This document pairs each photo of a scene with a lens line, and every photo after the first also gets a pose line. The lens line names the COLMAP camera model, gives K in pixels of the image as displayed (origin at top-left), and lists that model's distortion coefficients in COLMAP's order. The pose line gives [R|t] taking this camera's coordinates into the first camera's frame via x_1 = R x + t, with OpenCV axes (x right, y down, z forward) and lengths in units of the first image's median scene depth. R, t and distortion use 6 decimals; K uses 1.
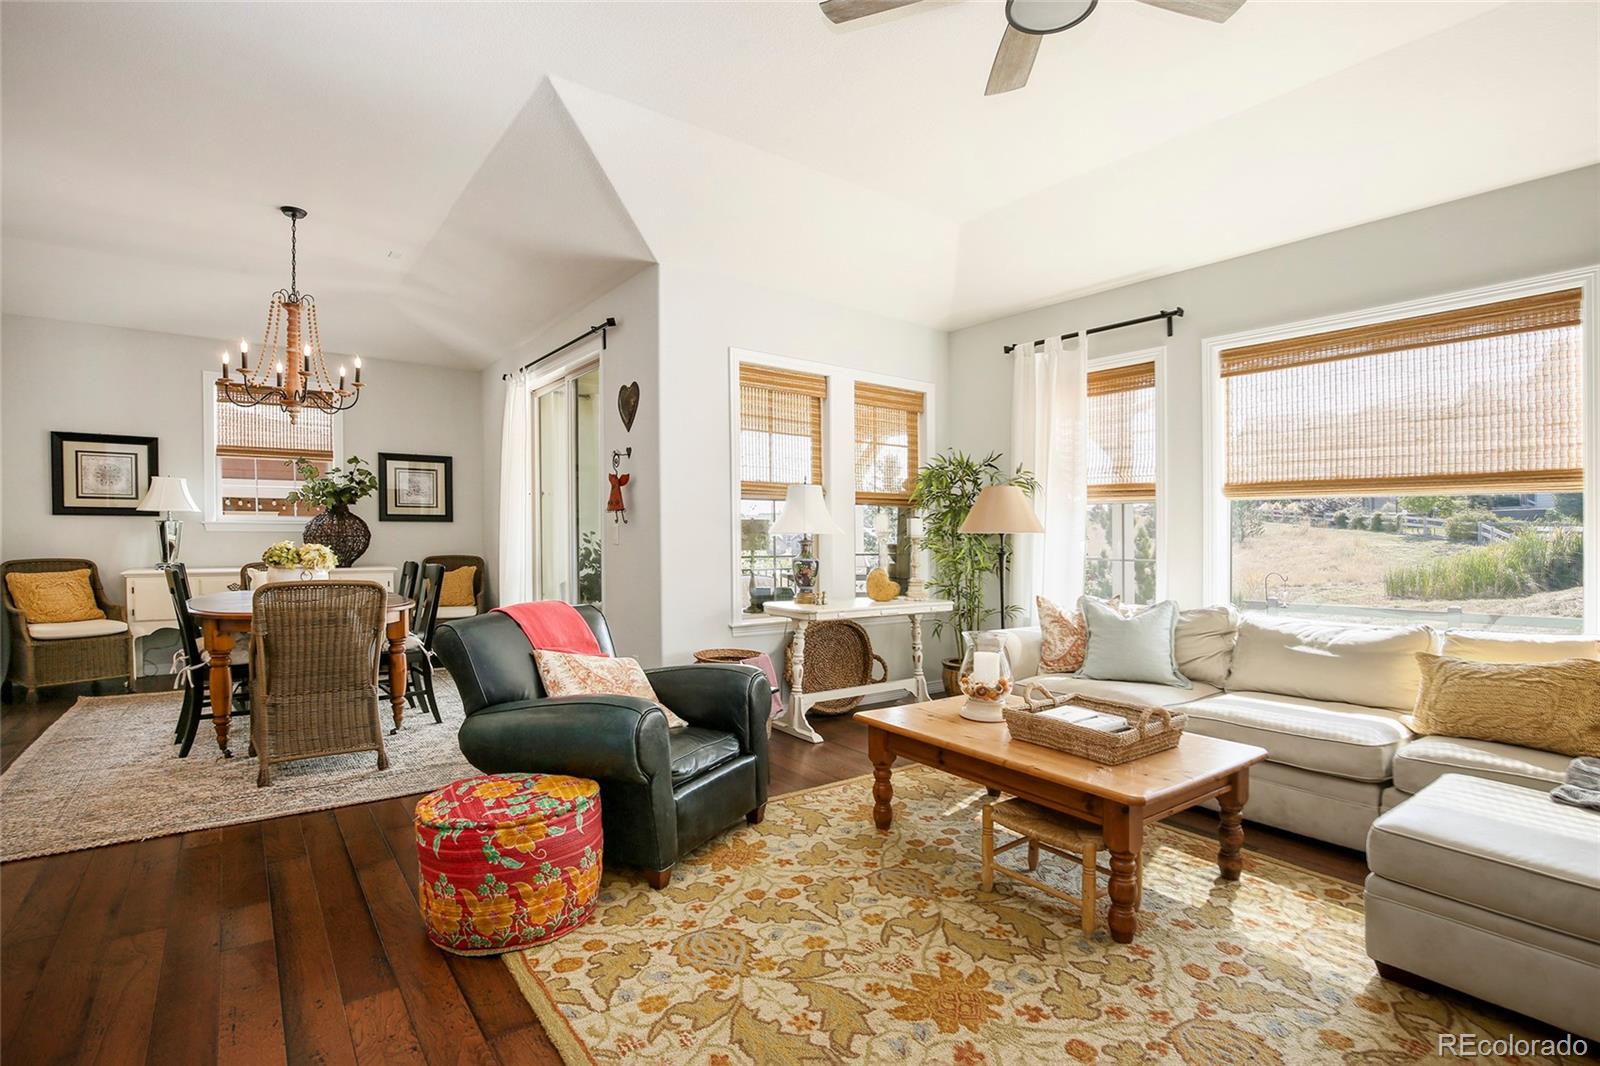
lens RADIAL K [[761.9, 0, 803.6], [0, 761.9, 539.1], [0, 0, 1]] dist [-0.028189, 0.001520]
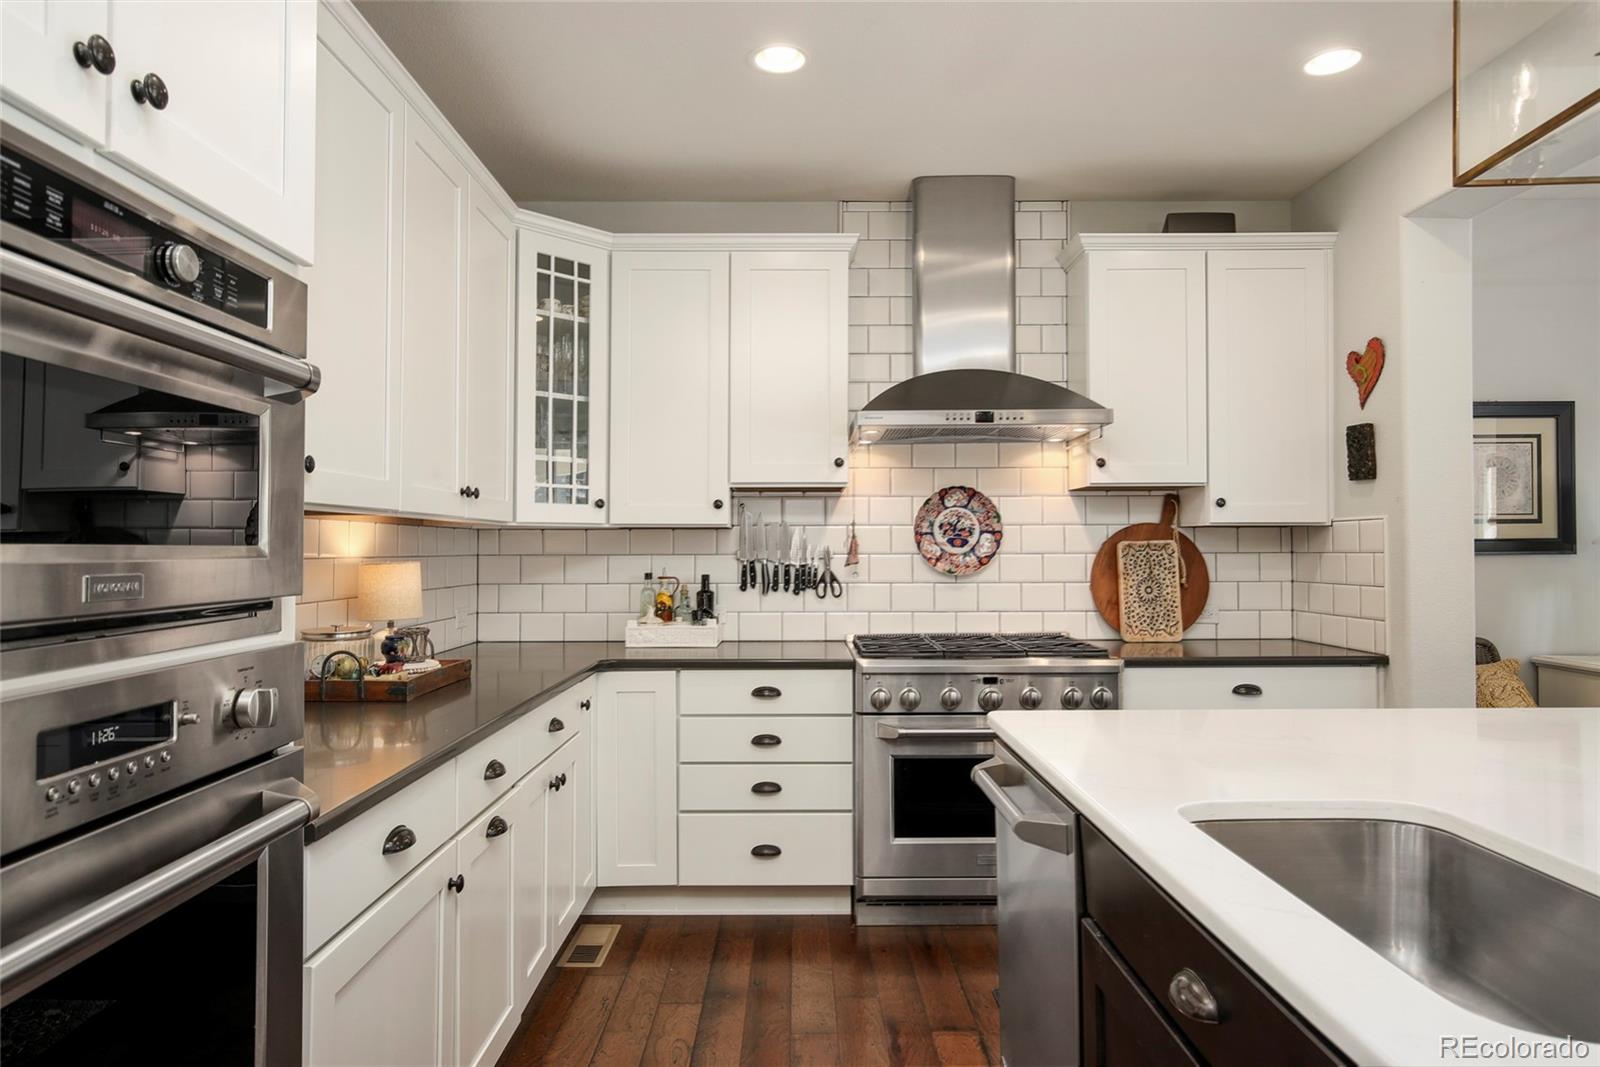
lens RADIAL K [[975.1, 0, 800.0], [0, 975.1, 533.5], [0, 0, 1]] dist [-0.005944, -0.000195]
pose [[0.800891, -0.022583, -0.598384, -1.142191], [0.007531, 0.999589, -0.027644, -0.038514], [0.598763, 0.017633, 0.800732, 0.180628]]
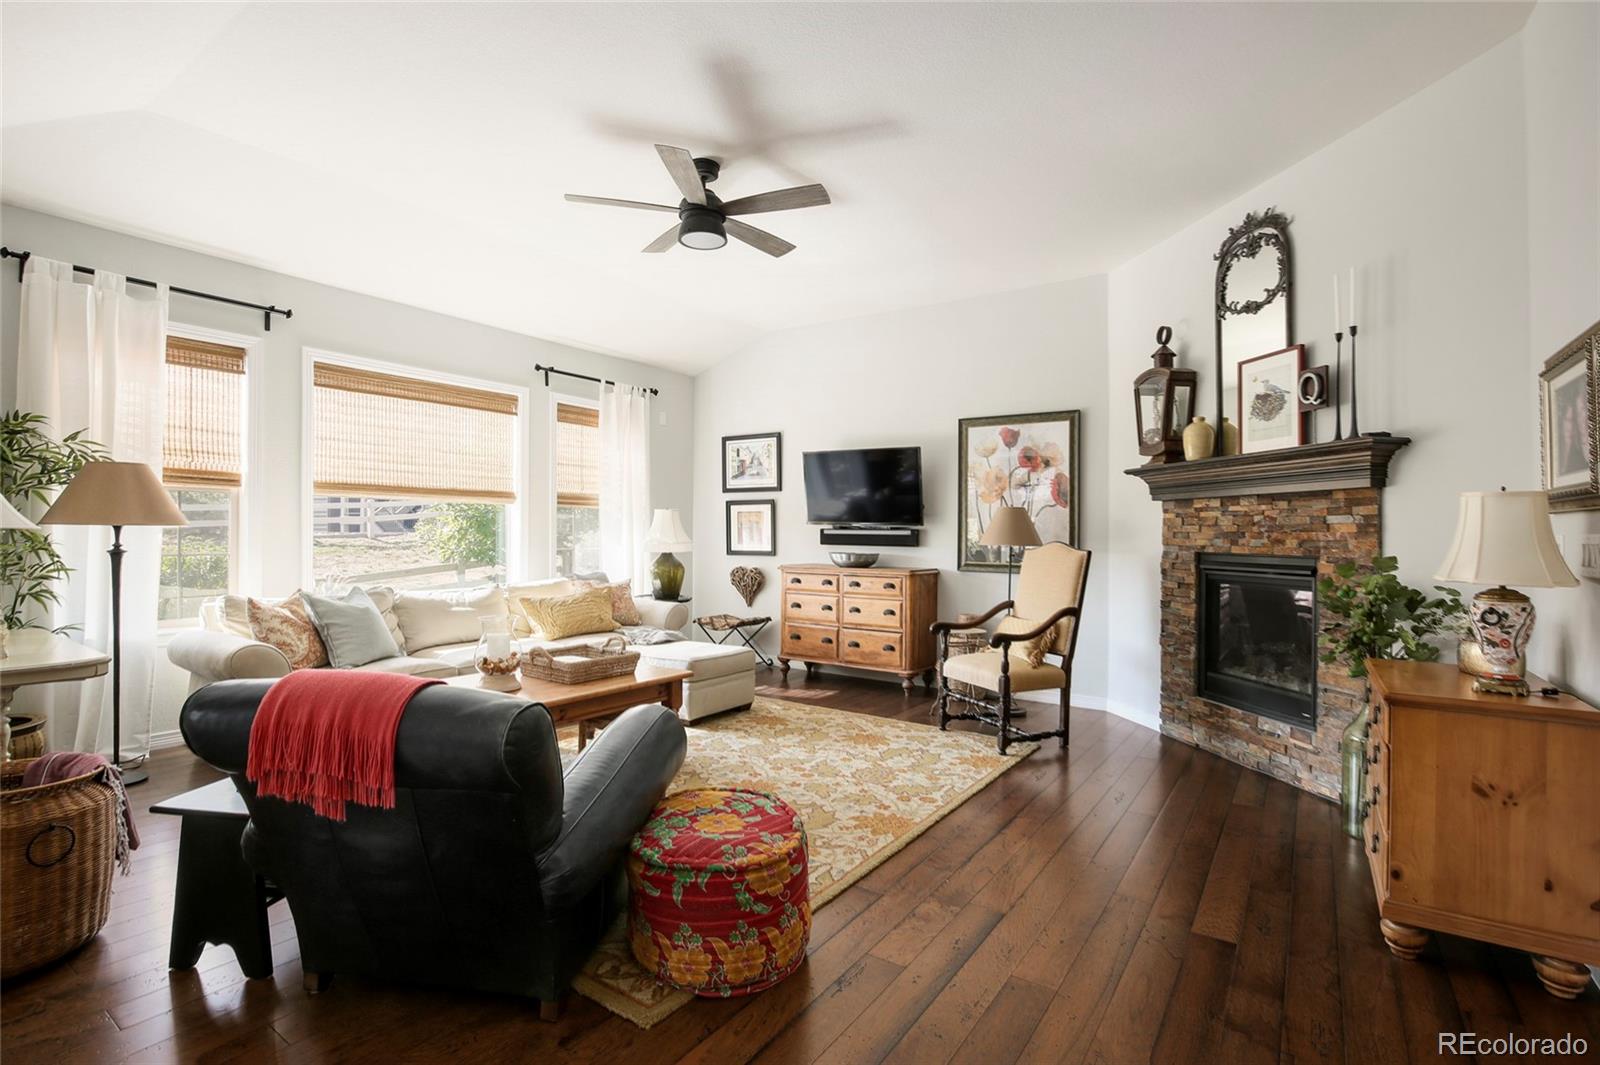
lens RADIAL K [[752.8, 0, 802.0], [0, 752.8, 528.9], [0, 0, 1]] dist [-0.034016, -0.000190]
pose [[-0.312610, -0.009128, 0.949838, -0.661348], [-0.006491, 0.999951, 0.007473, -0.015345], [-0.949860, -0.003829, -0.312654, 0.615029]]
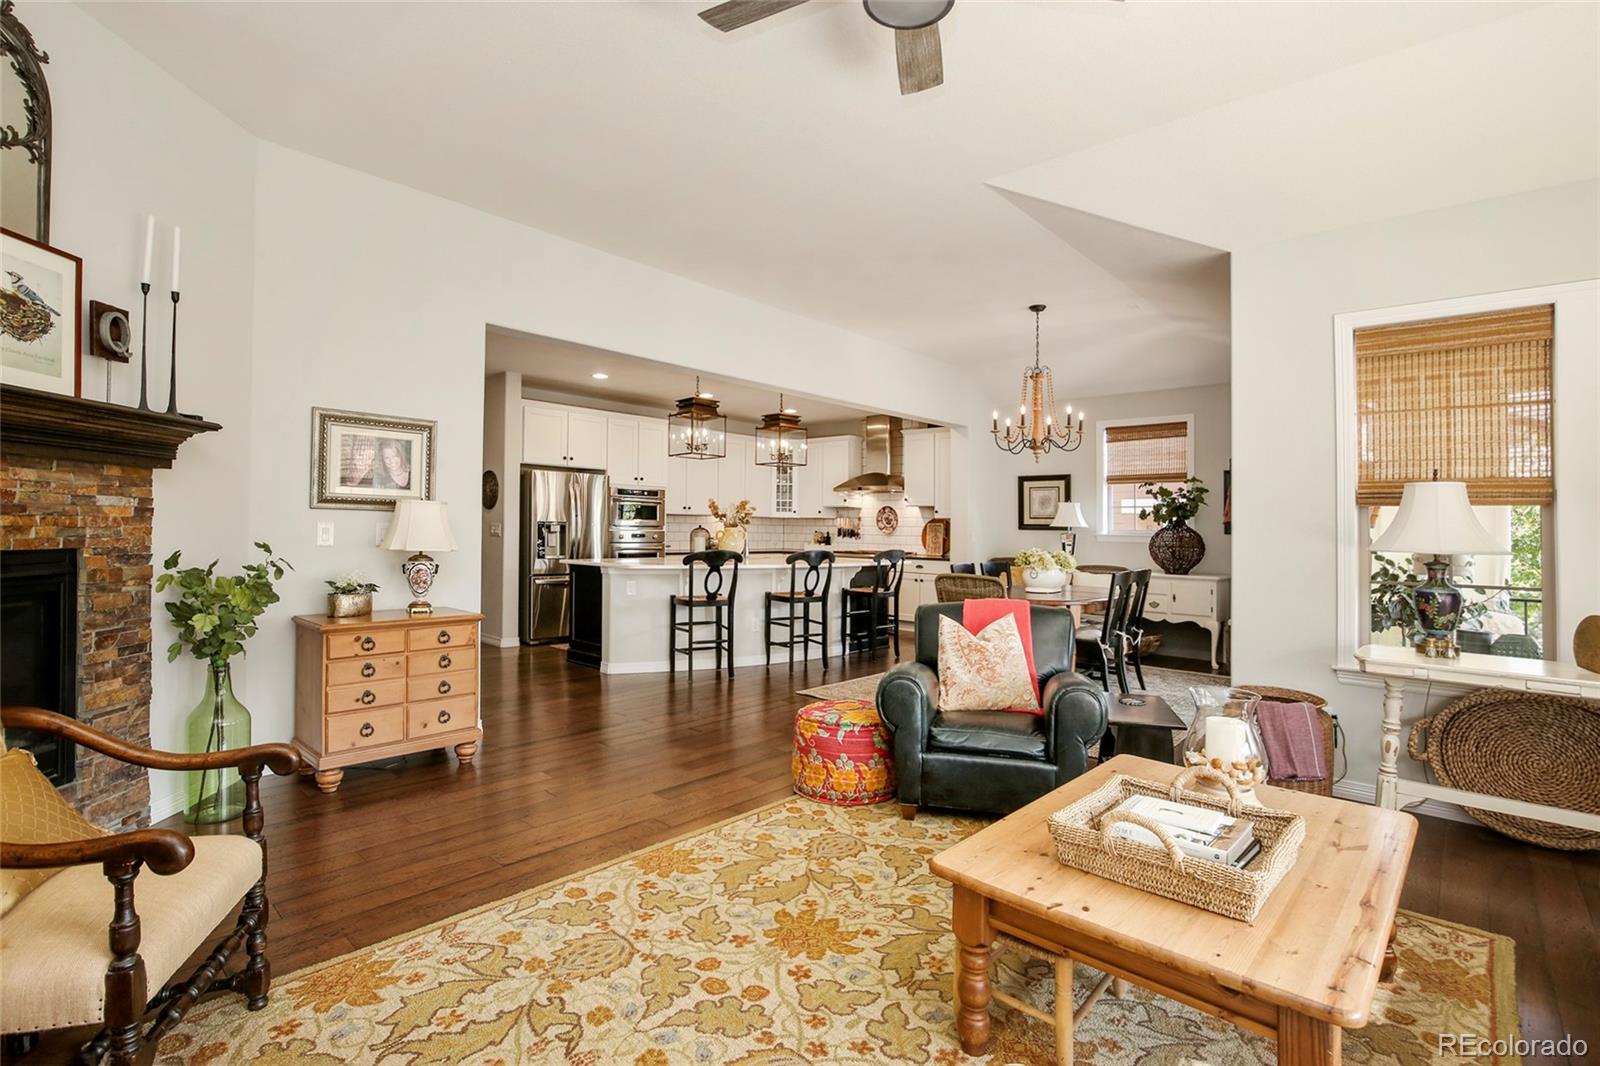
lens RADIAL K [[761.9, 0, 803.6], [0, 761.9, 539.1], [0, 0, 1]] dist [-0.028189, 0.001520]
pose [[0.179582, 0.006051, -0.983724, 0.573633], [-0.023817, 0.999715, 0.001802, -0.006234], [0.983455, 0.023105, 0.179675, 0.322115]]
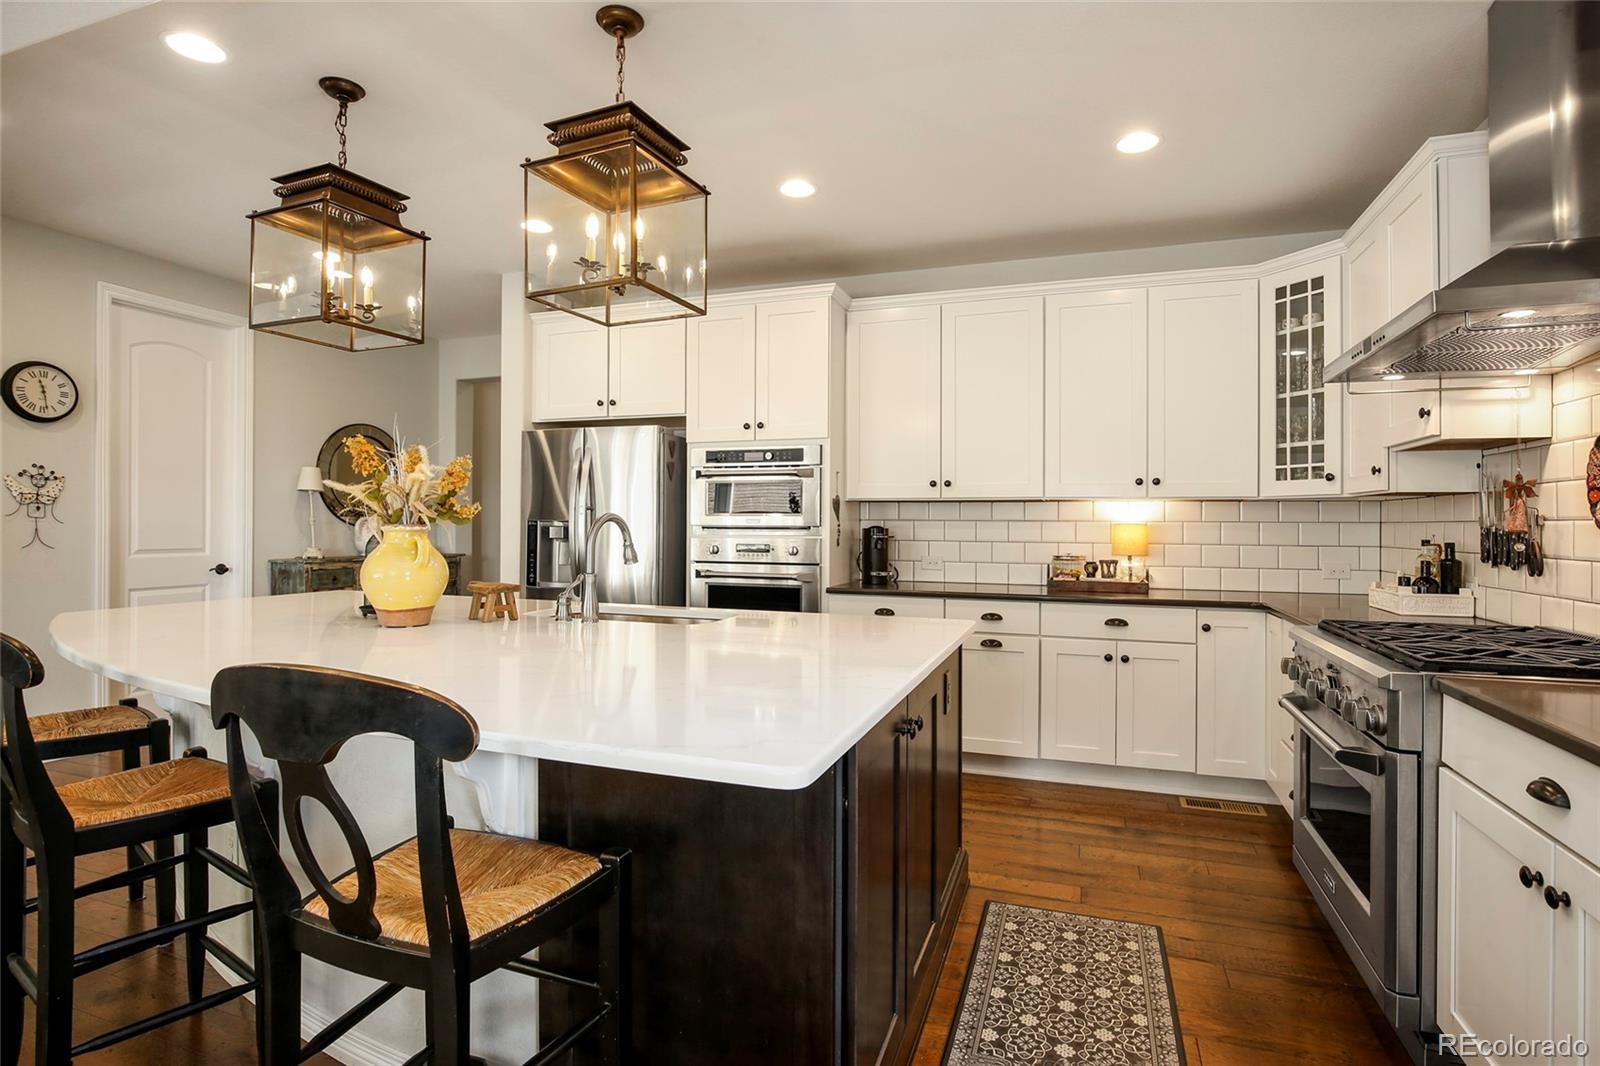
lens RADIAL K [[797.0, 0, 830.0], [0, 797.0, 528.8], [0, 0, 1]] dist [-0.001289, -0.000090]
pose [[-0.820830, -0.015336, -0.570967, -0.927977], [-0.021695, 0.999755, 0.004336, -0.029985], [0.570761, 0.015946, -0.820962, 1.063611]]
